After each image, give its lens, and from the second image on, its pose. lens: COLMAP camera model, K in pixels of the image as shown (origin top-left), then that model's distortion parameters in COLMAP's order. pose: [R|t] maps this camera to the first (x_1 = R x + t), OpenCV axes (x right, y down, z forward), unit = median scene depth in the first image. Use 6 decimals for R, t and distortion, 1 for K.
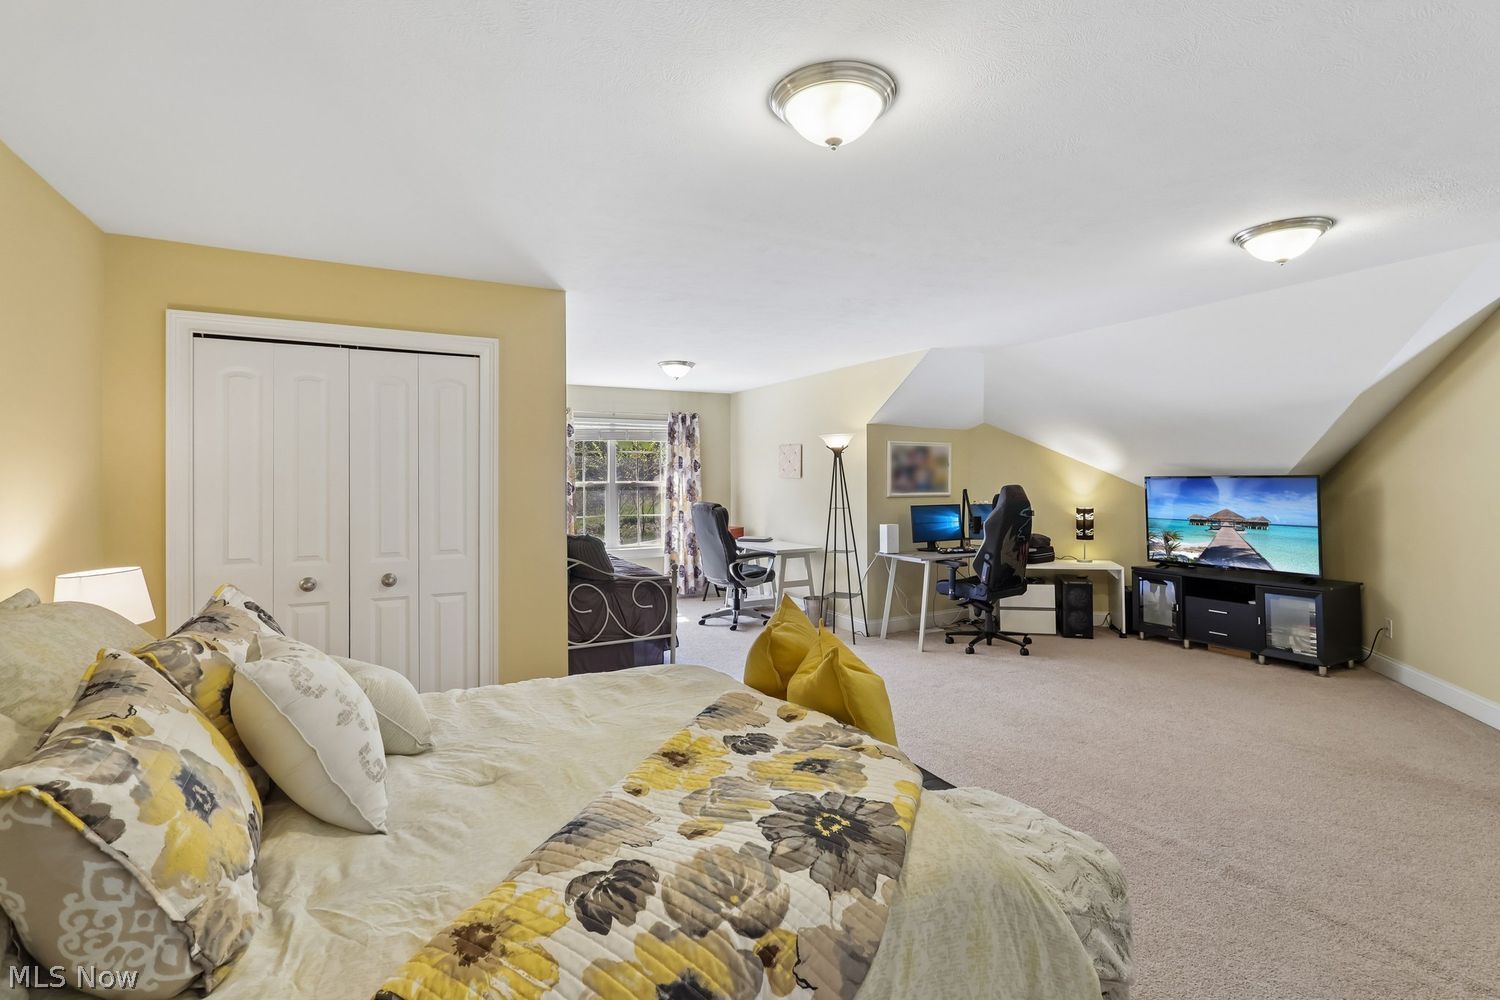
lens RADIAL K [[700.8, 0, 722.6], [0, 700.8, 479.9], [0, 0, 1]] dist [-0.004123, 0.001970]
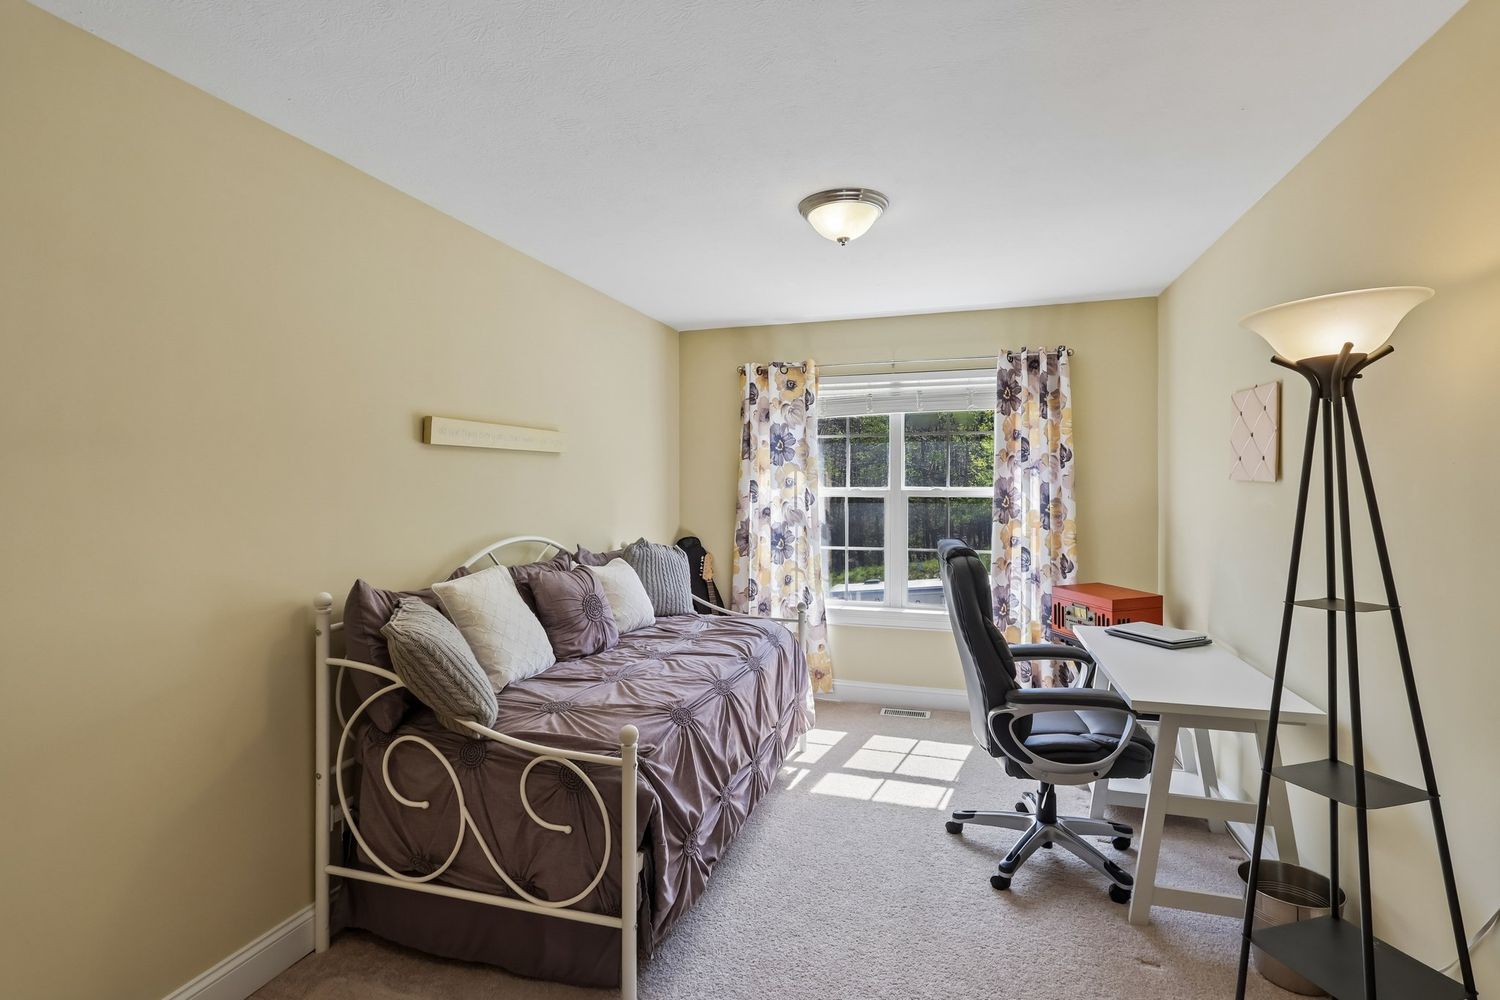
lens RADIAL K [[700.8, 0, 746.1], [0, 700.8, 489.2], [0, 0, 1]] dist [-0.004123, 0.001970]
pose [[0.724436, 0.009325, -0.689279, 0.170885], [-0.004574, 0.999952, 0.008720, -0.001034], [0.689327, -0.003165, 0.724444, 0.632666]]
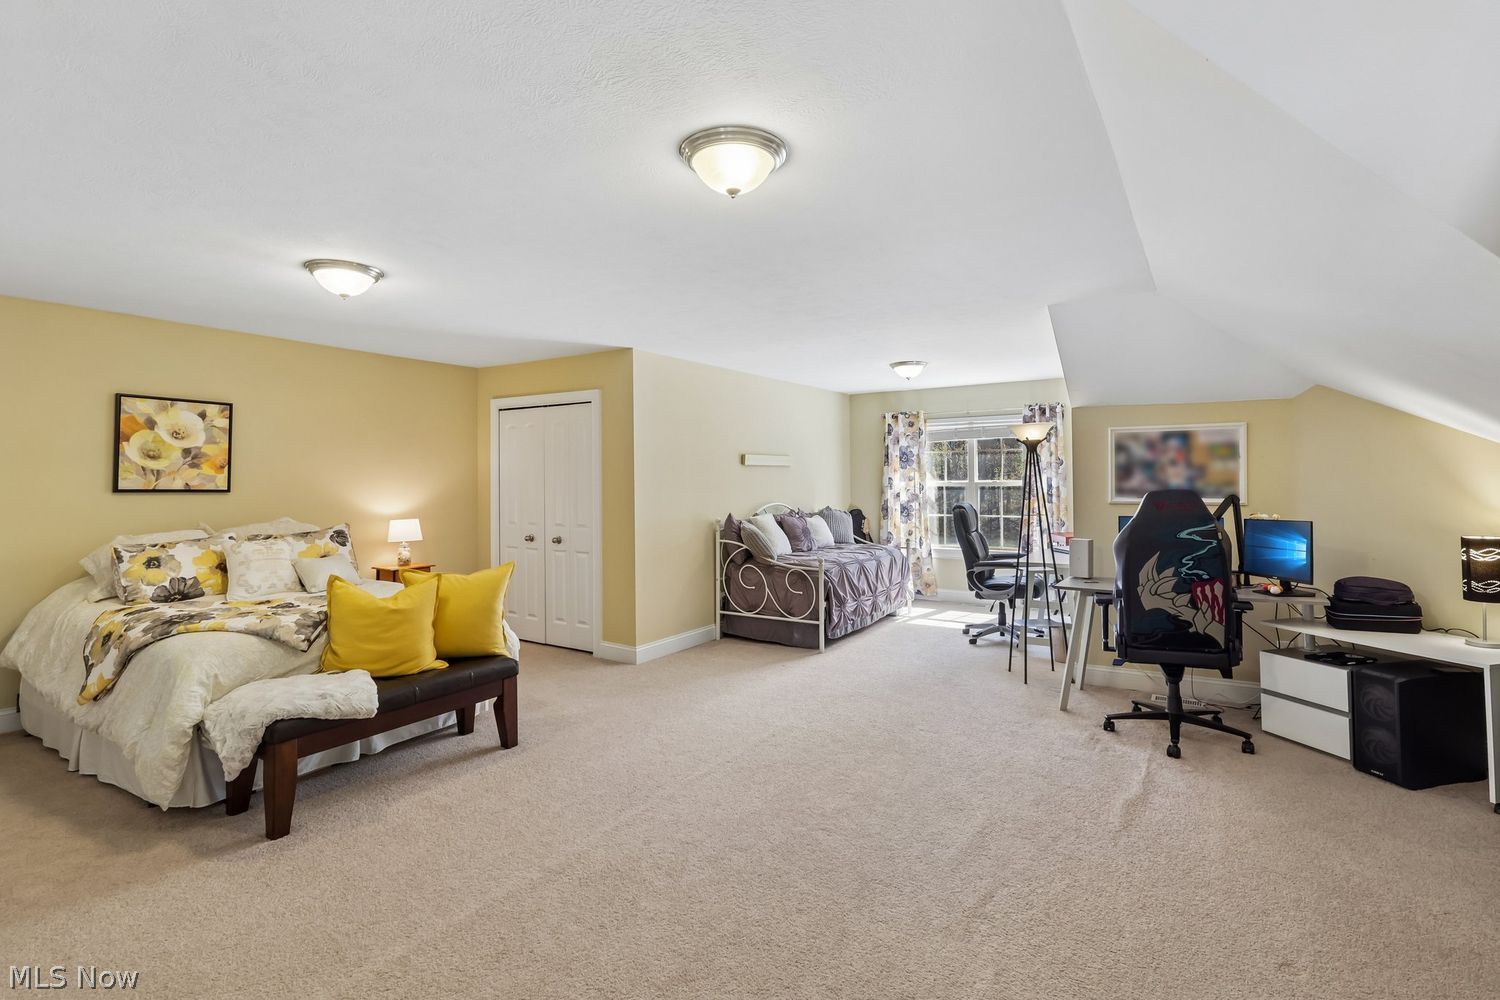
lens RADIAL K [[700.8, 0, 740.1], [0, 700.8, 471.2], [0, 0, 1]] dist [-0.004123, 0.001970]
pose [[0.499065, -0.010261, -0.866504, 0.650312], [0.003079, 0.999945, -0.010068, -0.002878], [0.866559, 0.002357, 0.499069, 0.280988]]
